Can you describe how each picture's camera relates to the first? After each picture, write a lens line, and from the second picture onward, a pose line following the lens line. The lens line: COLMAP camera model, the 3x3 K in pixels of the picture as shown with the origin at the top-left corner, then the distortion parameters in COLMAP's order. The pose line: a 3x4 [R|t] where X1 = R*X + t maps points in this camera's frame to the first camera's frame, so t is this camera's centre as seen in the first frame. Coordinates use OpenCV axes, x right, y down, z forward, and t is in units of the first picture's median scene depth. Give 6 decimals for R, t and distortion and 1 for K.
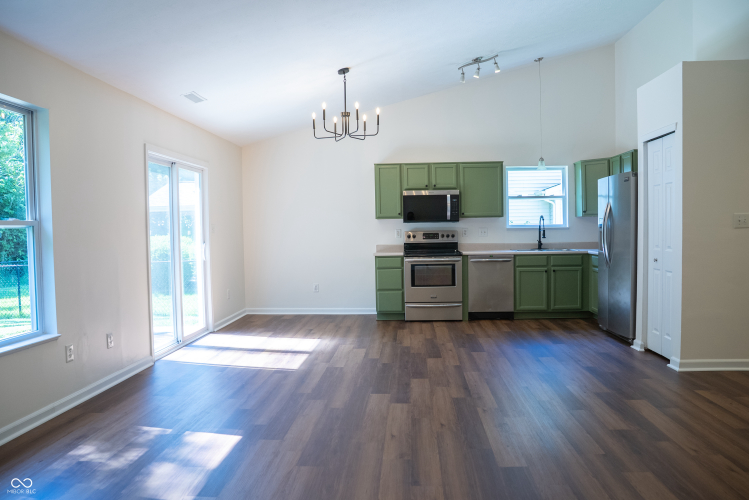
lens RADIAL K [[530.4, 0, 374.2], [0, 530.4, 250.3], [0, 0, 1]] dist [-0.049163, 0.009548]
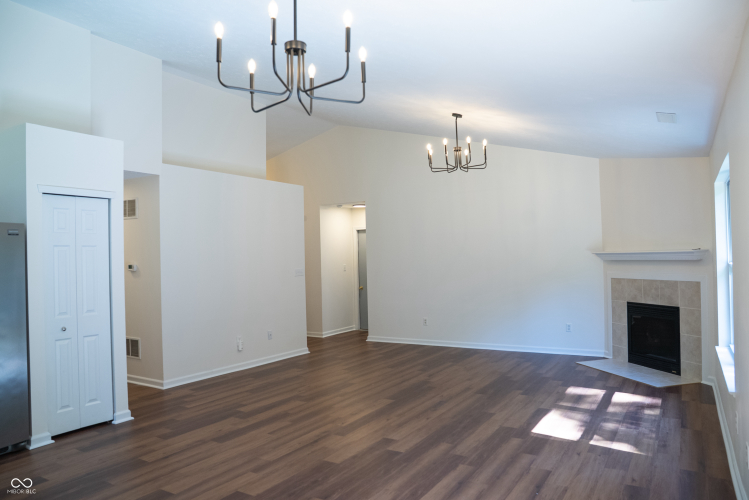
lens RADIAL K [[530.4, 0, 374.9], [0, 530.4, 250.0], [0, 0, 1]] dist [-0.049163, 0.009548]
pose [[-0.886912, 0.041297, 0.460088, -0.437209], [0.053041, 0.998513, 0.012622, -0.125046], [-0.458883, 0.035598, -0.887783, 1.921843]]
